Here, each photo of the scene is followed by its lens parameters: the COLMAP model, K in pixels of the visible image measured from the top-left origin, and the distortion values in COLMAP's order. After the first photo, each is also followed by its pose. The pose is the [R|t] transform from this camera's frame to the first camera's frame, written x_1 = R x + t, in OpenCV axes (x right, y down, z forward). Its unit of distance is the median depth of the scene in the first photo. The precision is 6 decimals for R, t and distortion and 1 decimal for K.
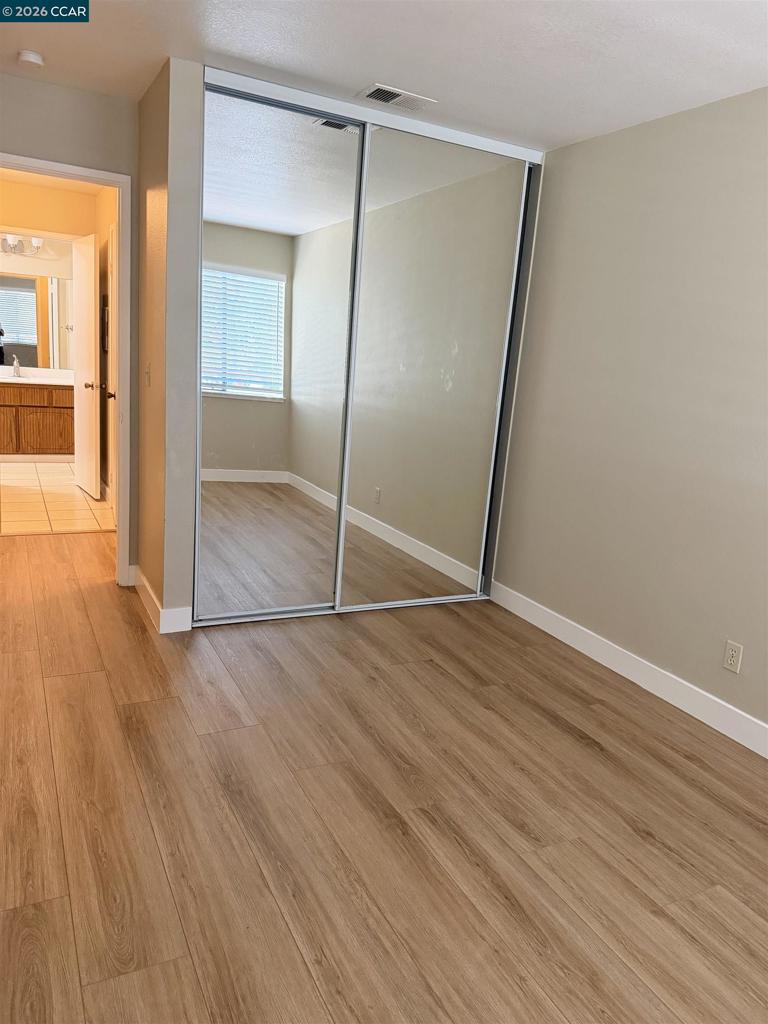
lens RADIAL K [[718.3, 0, 376.9], [0, 718.3, 516.8], [0, 0, 1]] dist [0.031749, -0.045443]
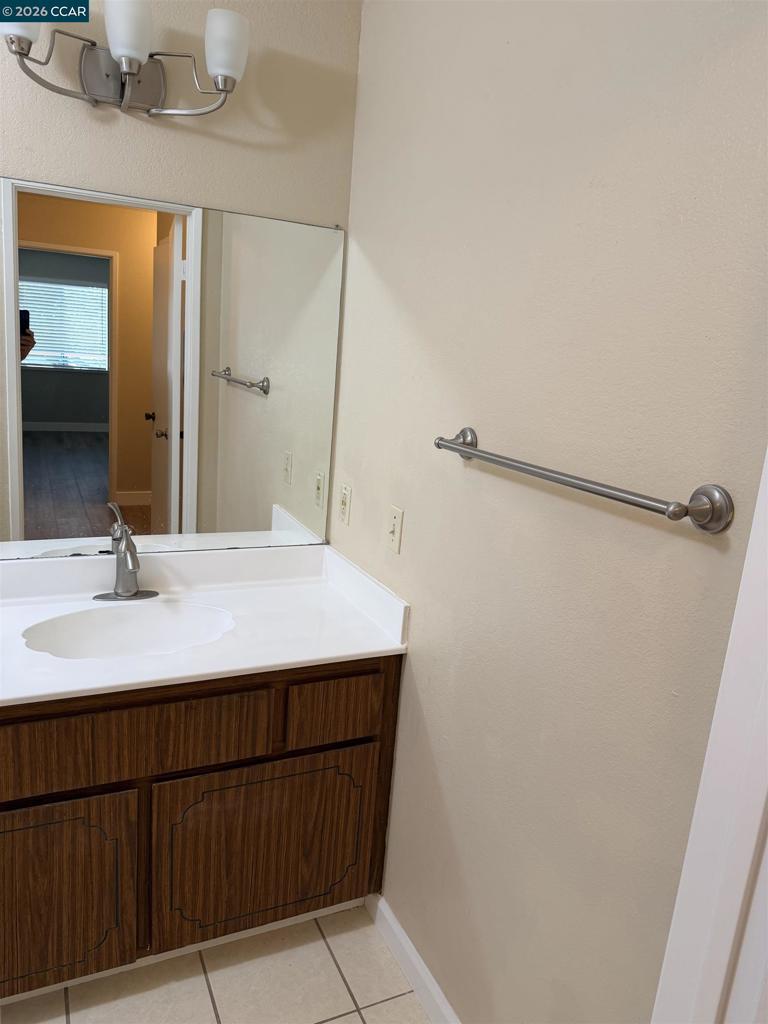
lens RADIAL K [[718.3, 0, 365.3], [0, 718.3, 511.5], [0, 0, 1]] dist [0.031749, -0.045443]
pose [[0.999548, 0.002568, -0.029950, -0.416444], [-0.002850, 0.999952, -0.009368, -0.229826], [0.029924, 0.009449, 0.999508, 0.764455]]
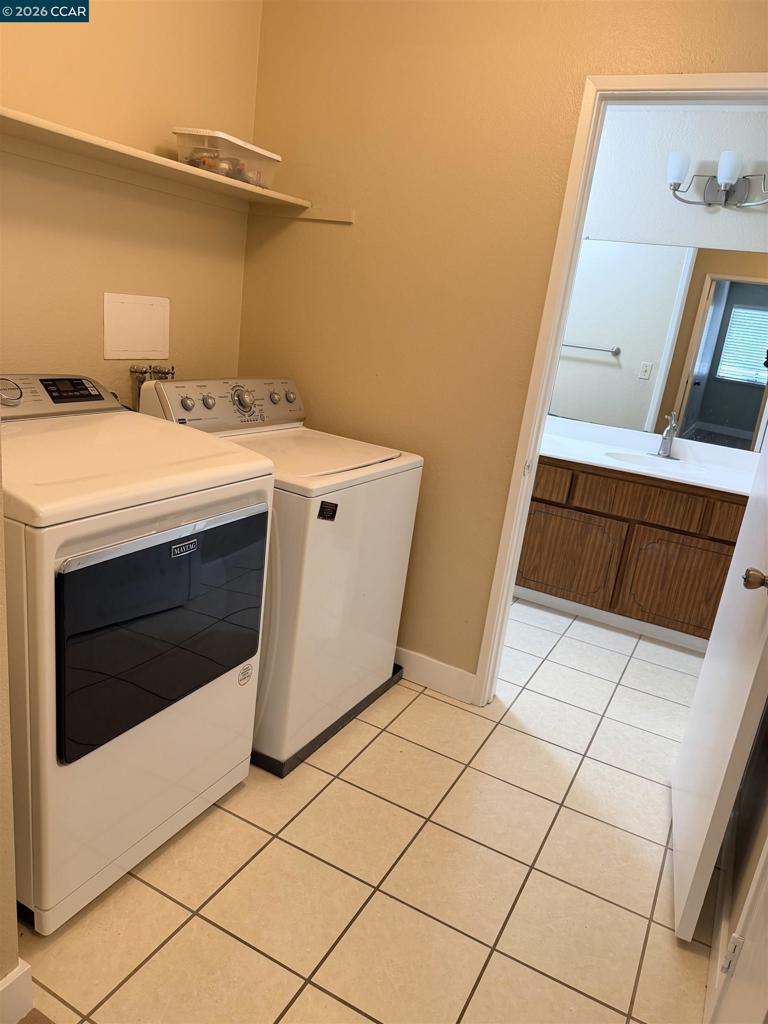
lens RADIAL K [[718.3, 0, 374.6], [0, 718.3, 511.0], [0, 0, 1]] dist [0.031749, -0.045443]
pose [[0.579119, 0.216221, -0.786047, -0.220626], [-0.261183, 0.962574, 0.072353, -0.146622], [0.772272, 0.163401, 0.613918, 0.564482]]
